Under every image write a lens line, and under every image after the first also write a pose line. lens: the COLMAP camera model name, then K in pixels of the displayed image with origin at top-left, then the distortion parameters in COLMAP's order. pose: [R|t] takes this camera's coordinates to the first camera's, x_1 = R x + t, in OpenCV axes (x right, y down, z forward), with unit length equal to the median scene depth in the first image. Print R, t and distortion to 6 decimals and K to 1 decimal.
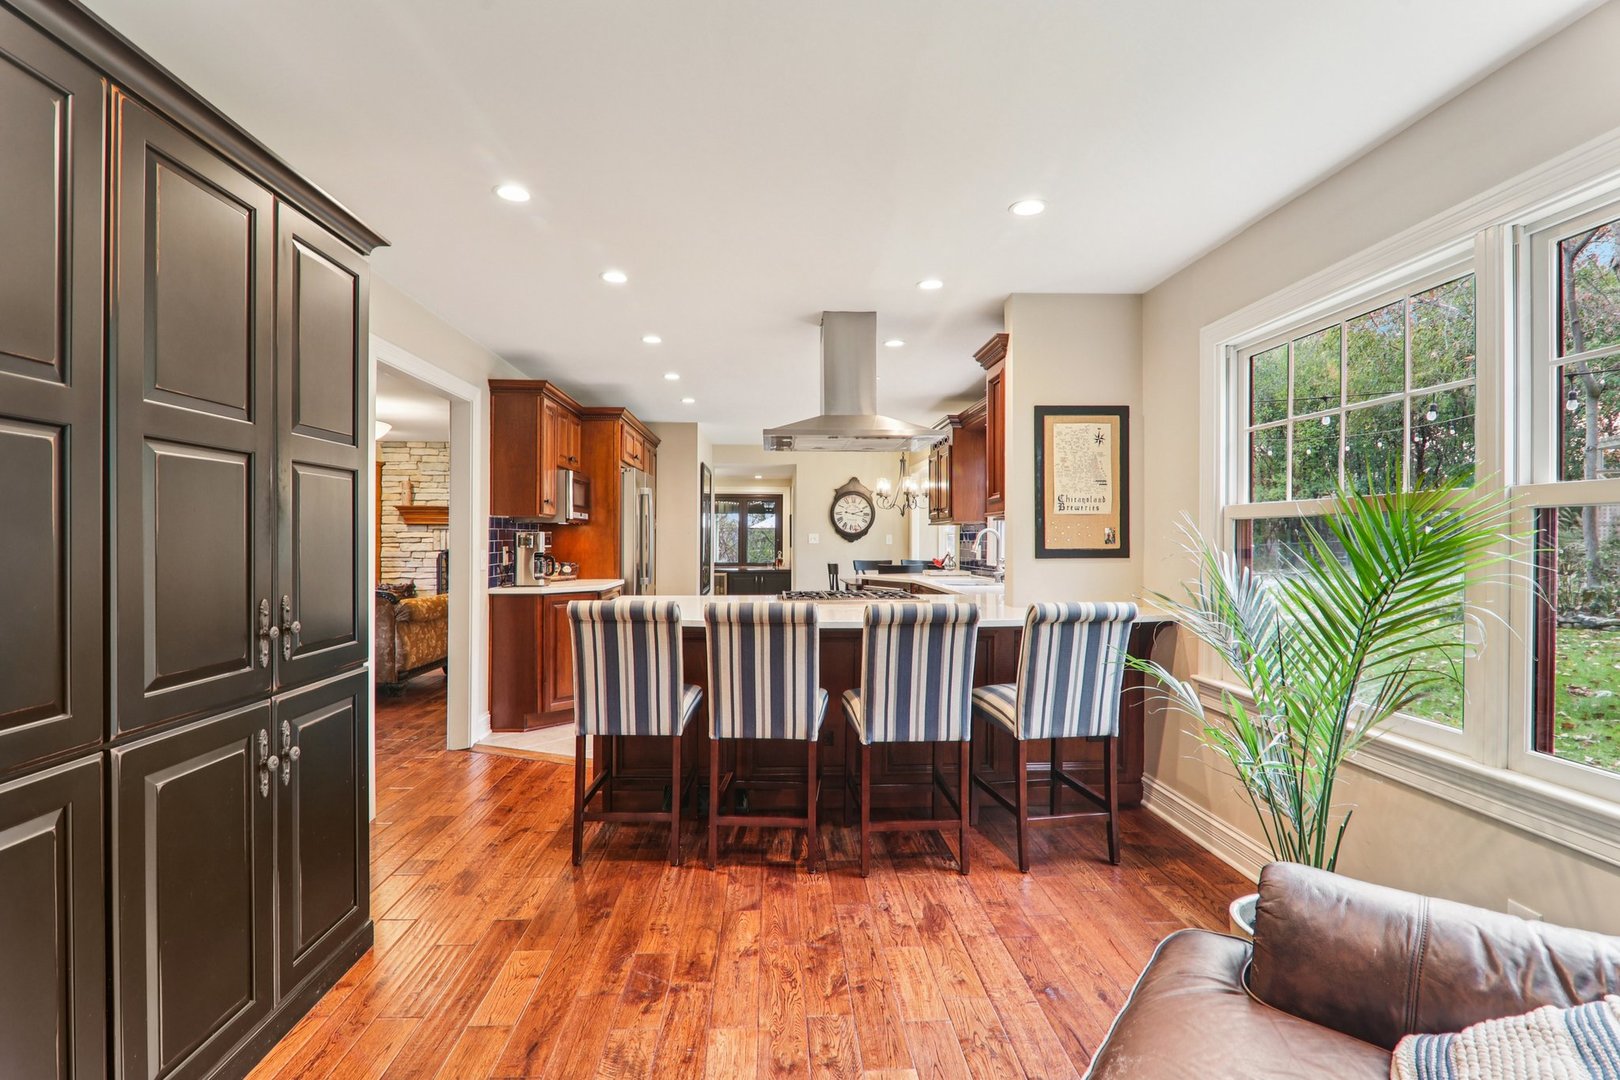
lens RADIAL K [[749.8, 0, 808.0], [0, 749.8, 541.5], [0, 0, 1]] dist [-0.020446, 0.001169]
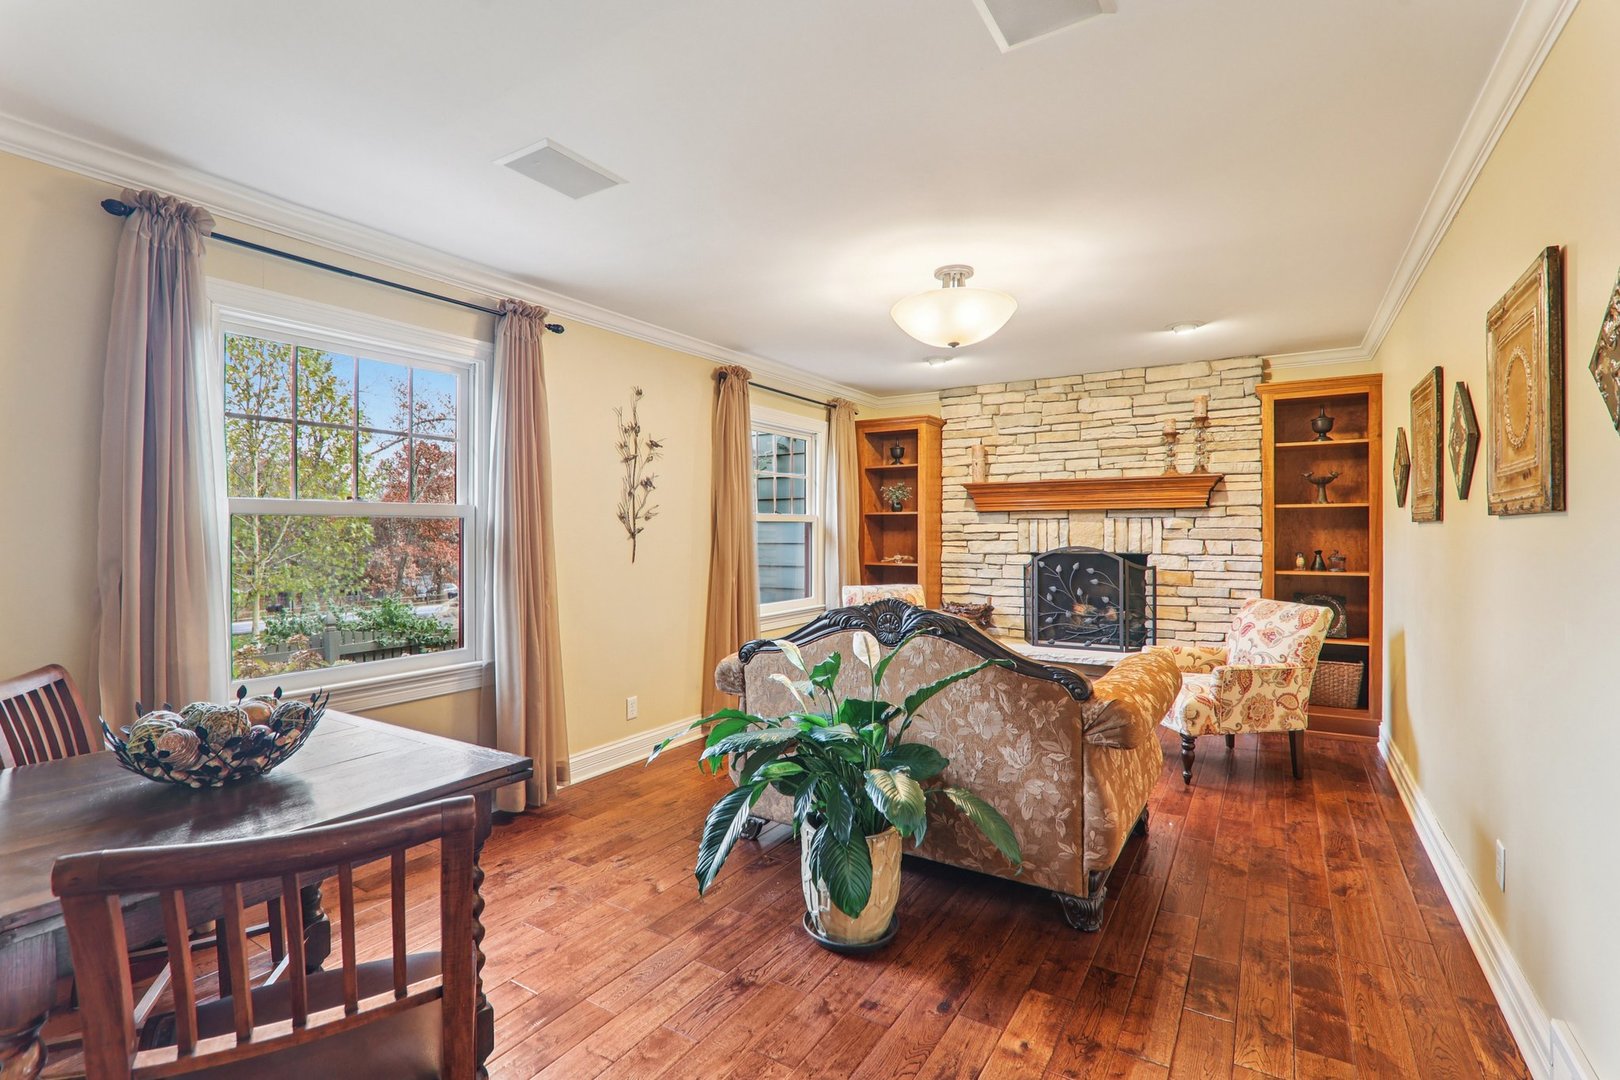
lens RADIAL K [[749.8, 0, 808.3], [0, 749.8, 535.9], [0, 0, 1]] dist [-0.020446, 0.001169]
pose [[0.822534, -0.002200, -0.568711, -0.287604], [0.004775, 0.999984, 0.003038, -0.004857], [0.568695, -0.005214, 0.822532, 0.376139]]
